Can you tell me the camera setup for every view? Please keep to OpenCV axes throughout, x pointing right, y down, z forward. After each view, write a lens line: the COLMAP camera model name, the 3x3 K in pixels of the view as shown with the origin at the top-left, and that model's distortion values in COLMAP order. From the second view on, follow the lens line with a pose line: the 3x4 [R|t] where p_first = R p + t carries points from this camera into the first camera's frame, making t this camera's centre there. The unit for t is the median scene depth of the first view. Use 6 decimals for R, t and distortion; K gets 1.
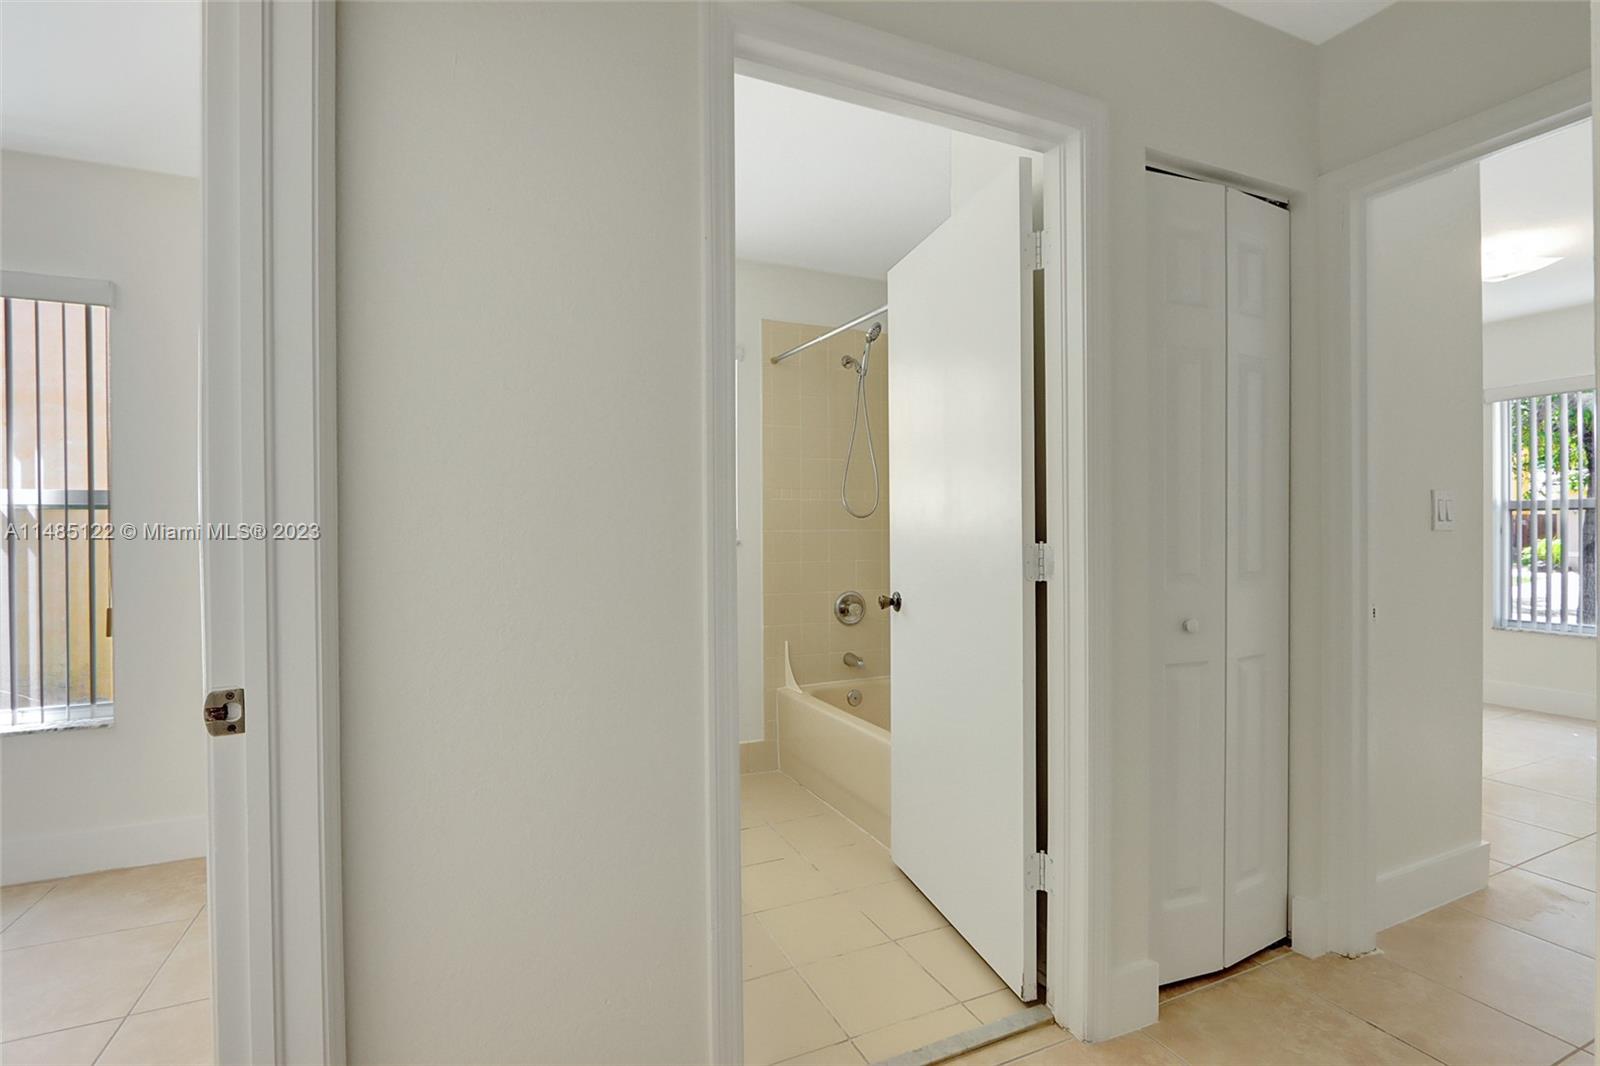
lens RADIAL K [[749.6, 0, 800.0], [0, 749.6, 533.0], [0, 0, 1]] dist [-0.014037, 0.000518]
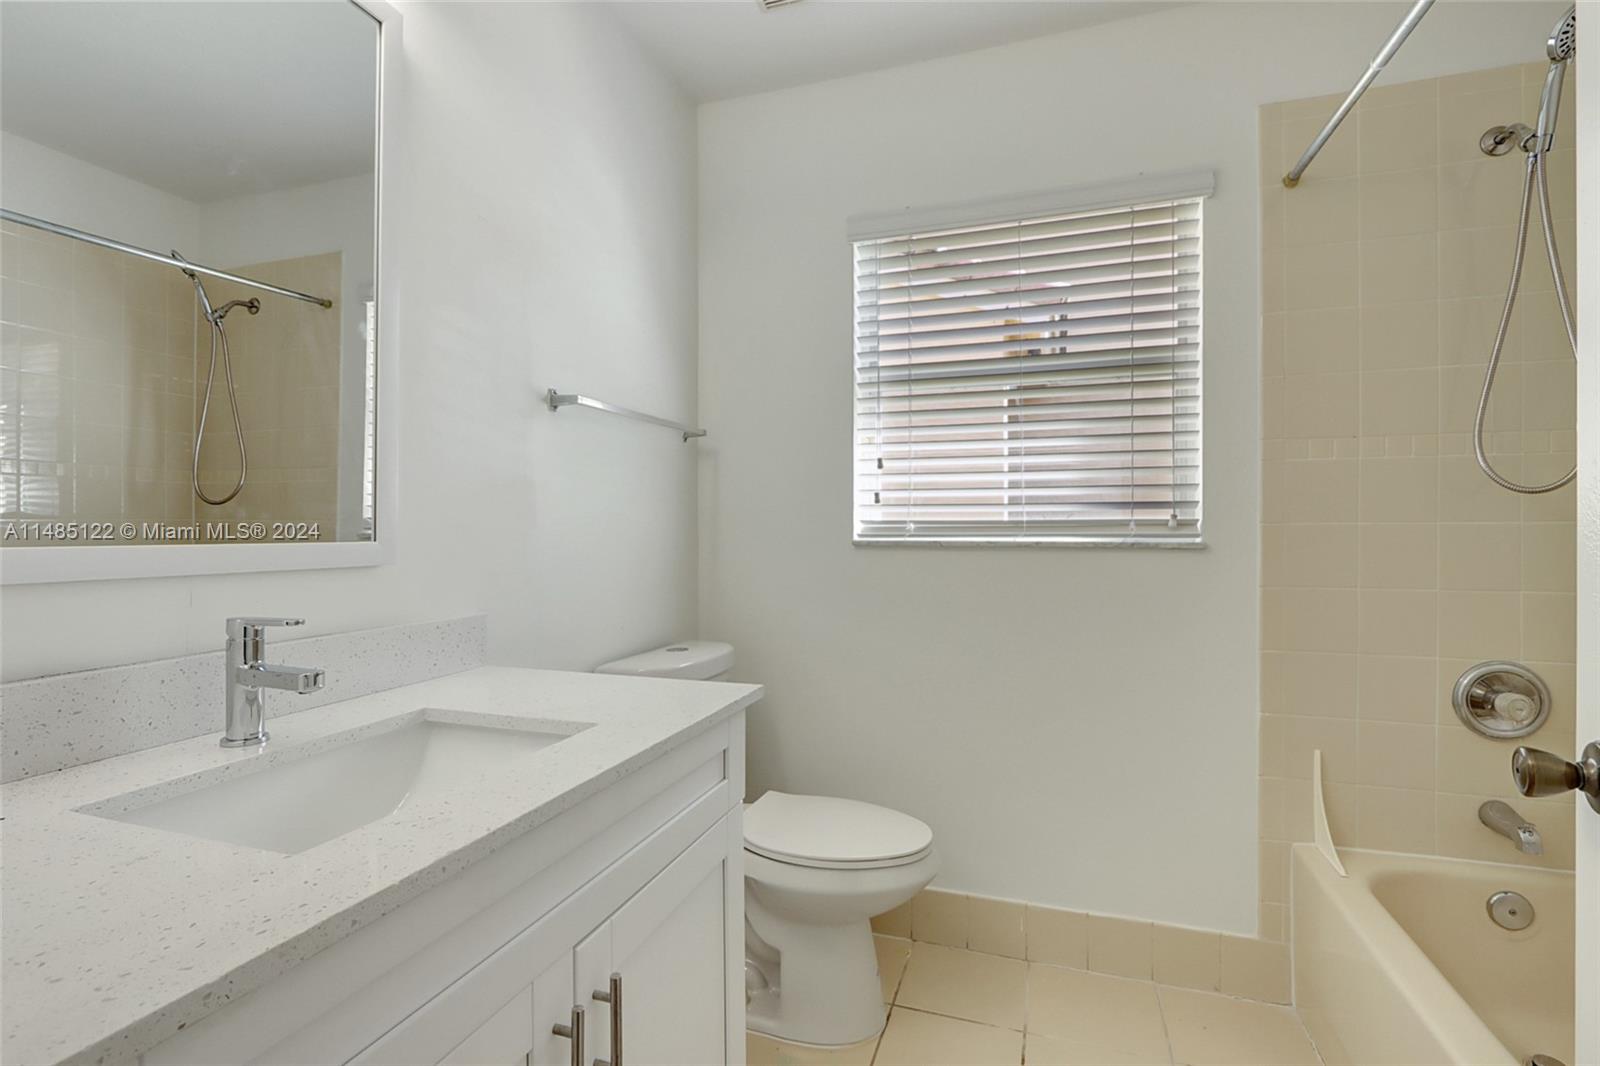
lens RADIAL K [[749.6, 0, 800.0], [0, 749.6, 533.0], [0, 0, 1]] dist [-0.014037, 0.000518]
pose [[0.727898, 0.008295, -0.685635, 0.106099], [-0.009458, 0.999953, 0.002057, 0.007988], [0.685620, 0.004988, 0.727943, 0.658599]]
